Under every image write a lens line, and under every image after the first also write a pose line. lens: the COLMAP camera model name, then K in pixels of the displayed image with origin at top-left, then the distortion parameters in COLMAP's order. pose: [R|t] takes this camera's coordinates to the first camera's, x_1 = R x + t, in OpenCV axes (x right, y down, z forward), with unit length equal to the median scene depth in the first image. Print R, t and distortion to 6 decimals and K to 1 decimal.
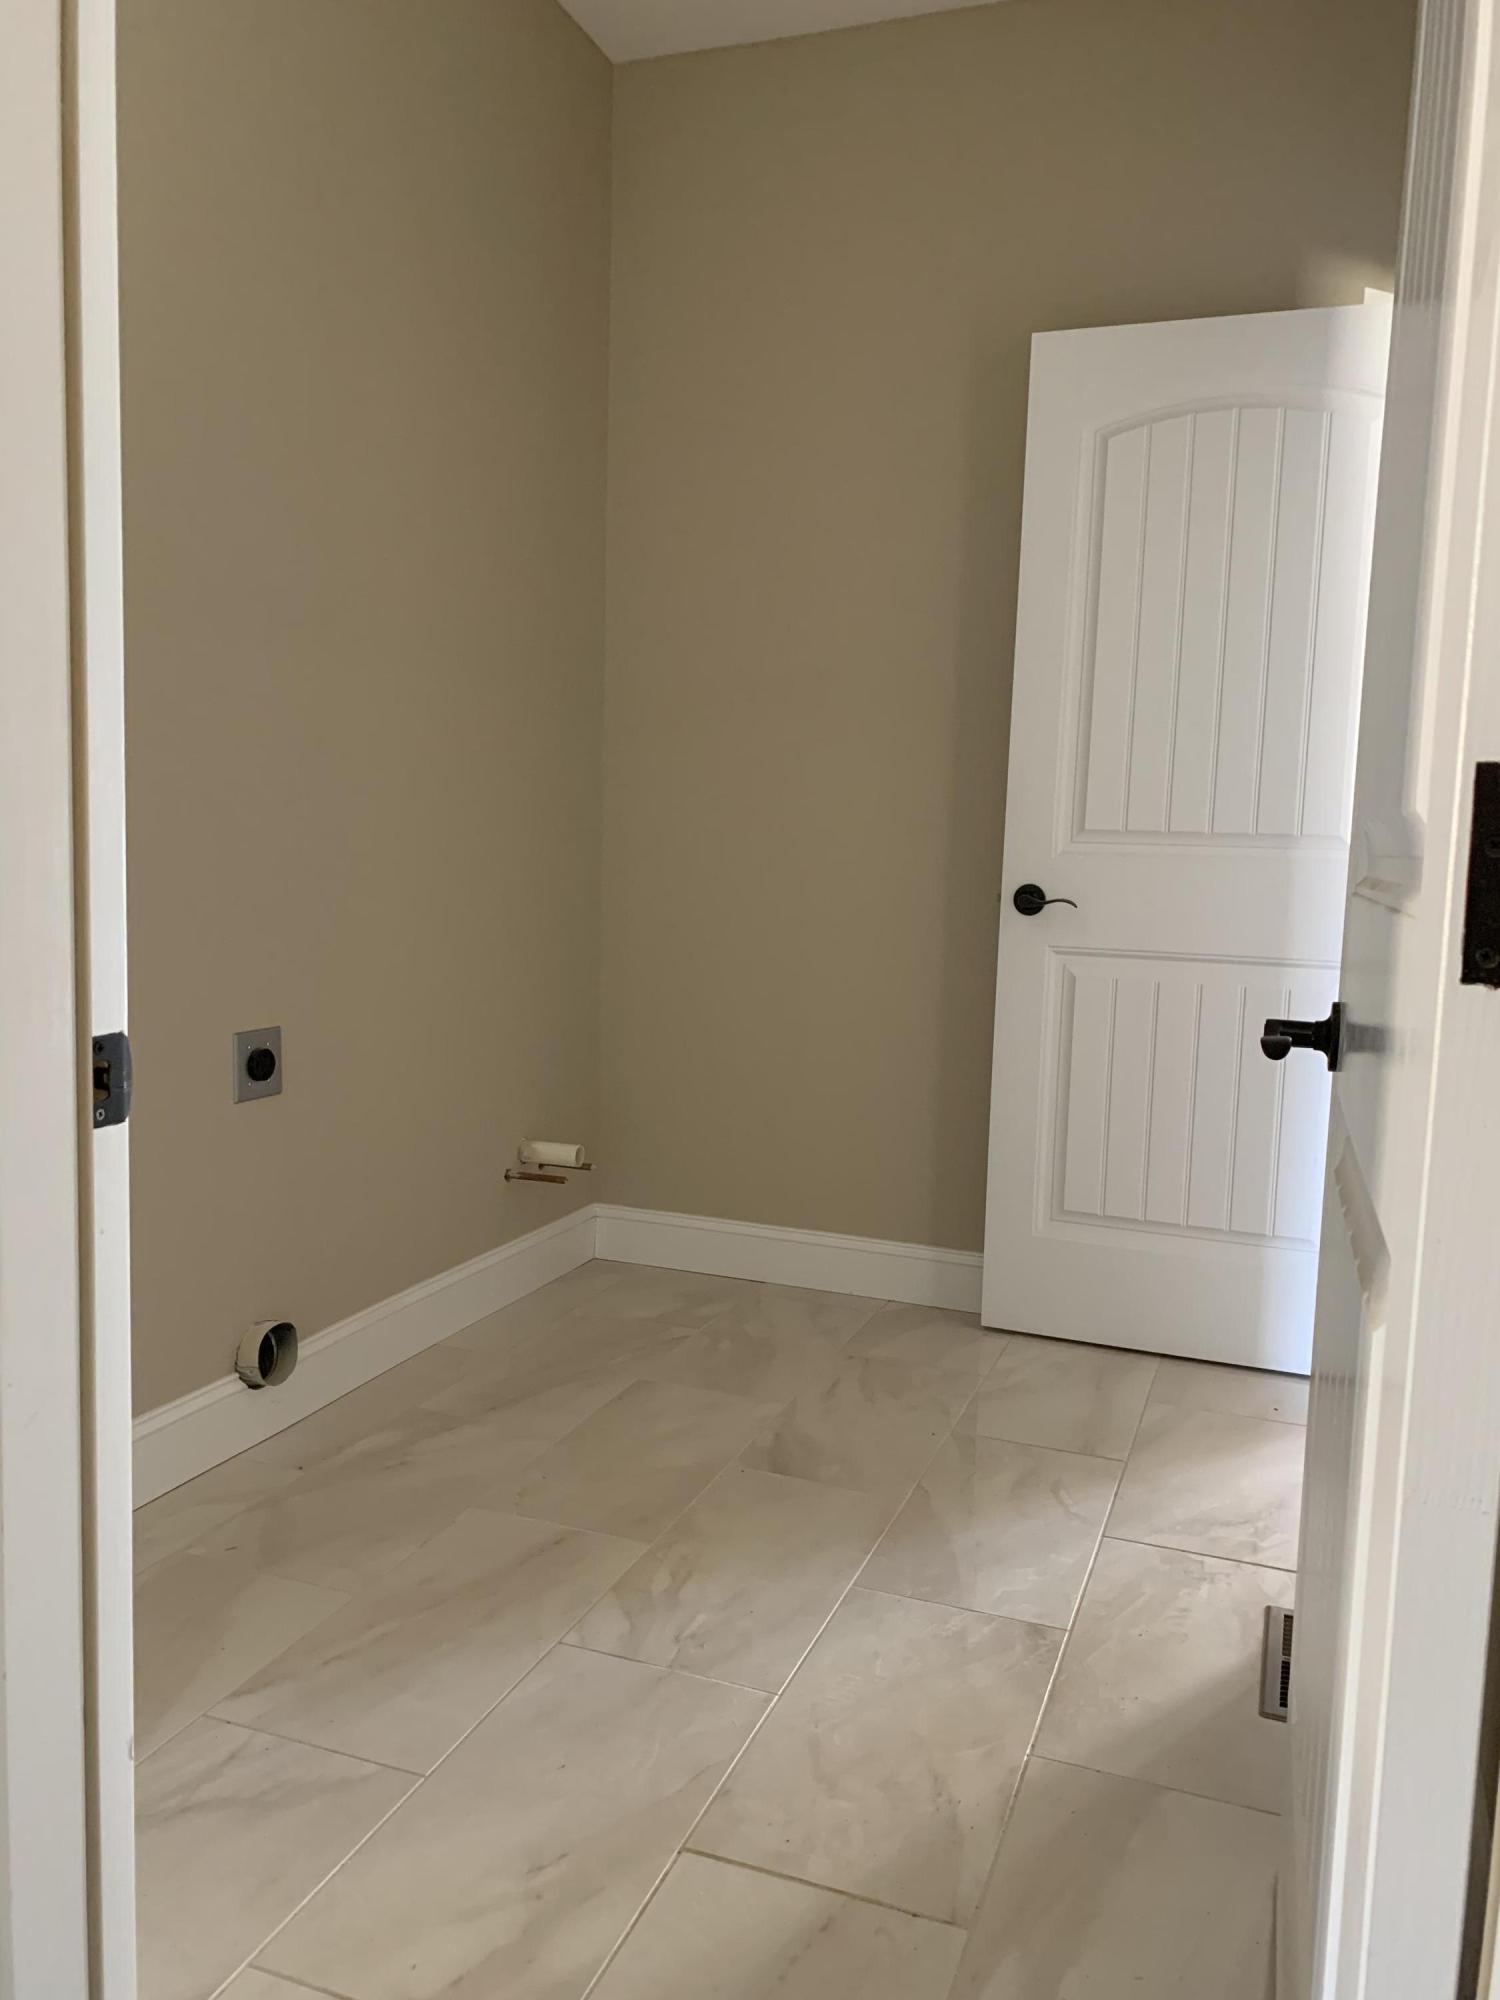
lens RADIAL K [[1526.1, 0, 750.0], [0, 1526.1, 1000.0], [0, 0, 1]] dist [0.049154, -0.081058]
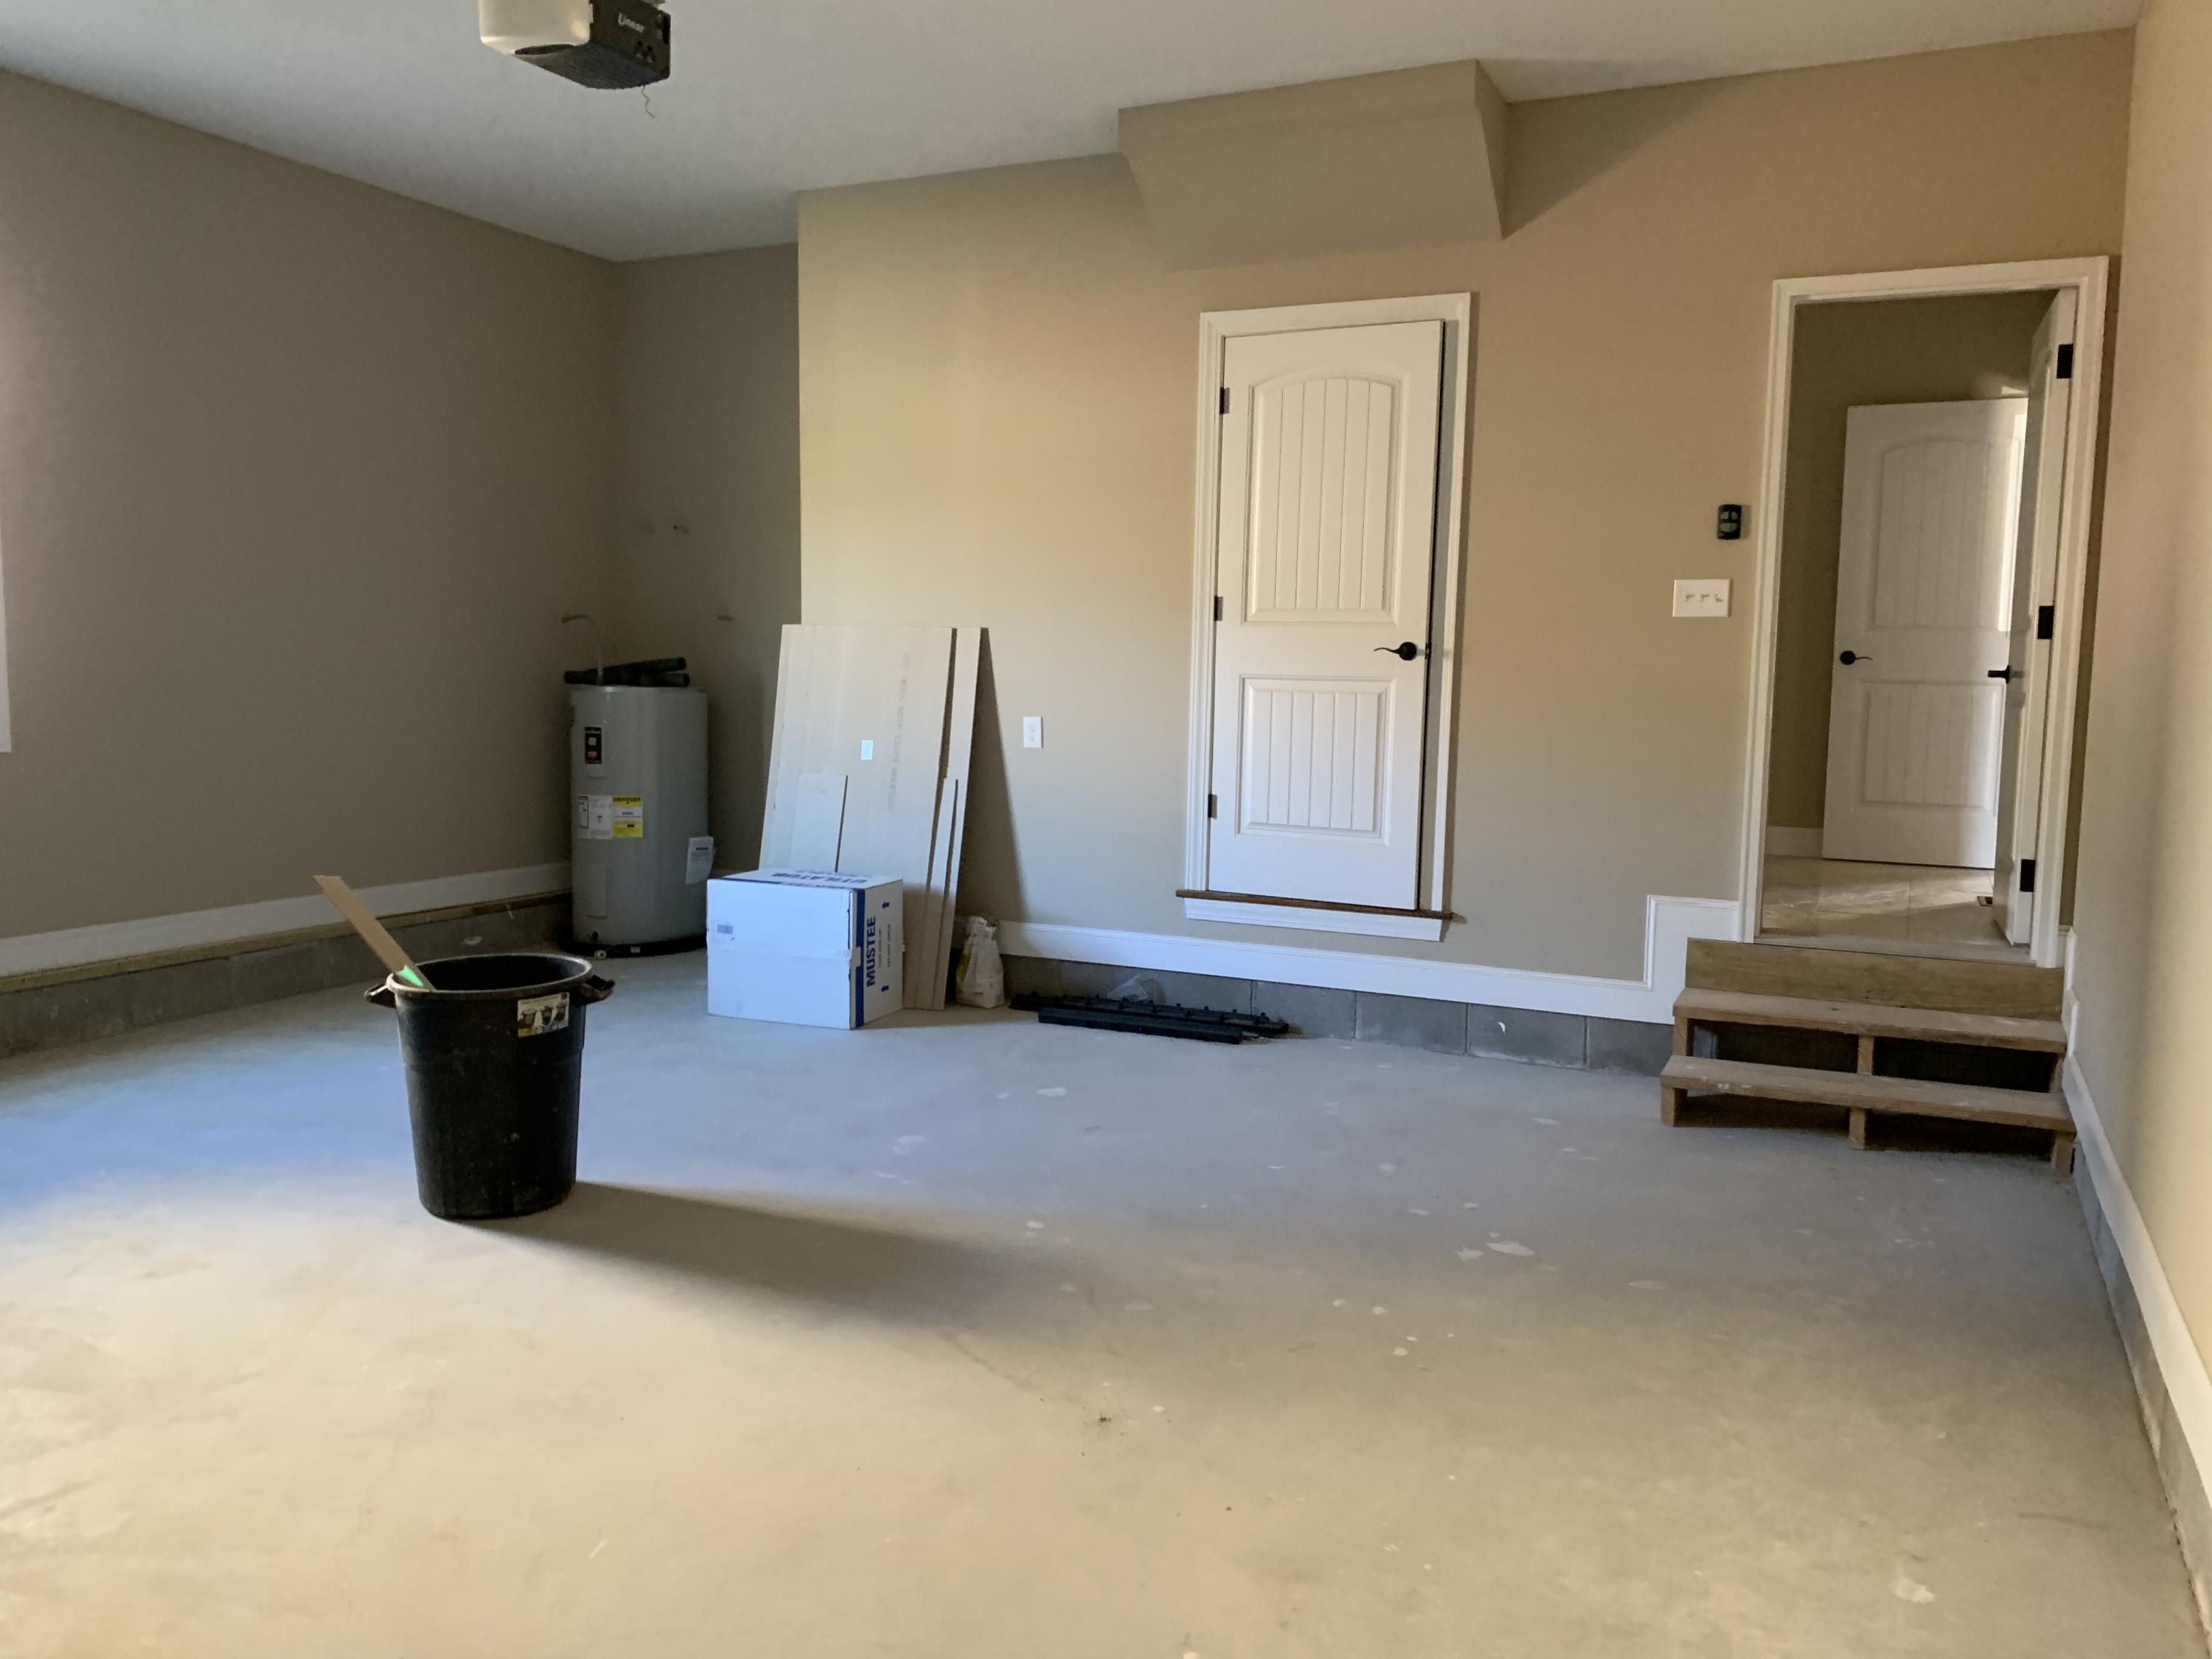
lens RADIAL K [[1687.9, 0, 1116.8], [0, 1687.9, 823.2], [0, 0, 1]] dist [0.049154, -0.081058]
pose [[0.996455, -0.012187, -0.083244, -0.840027], [0.011064, 0.999842, -0.013941, 0.246156], [0.083401, 0.012971, 0.996432, -1.923582]]
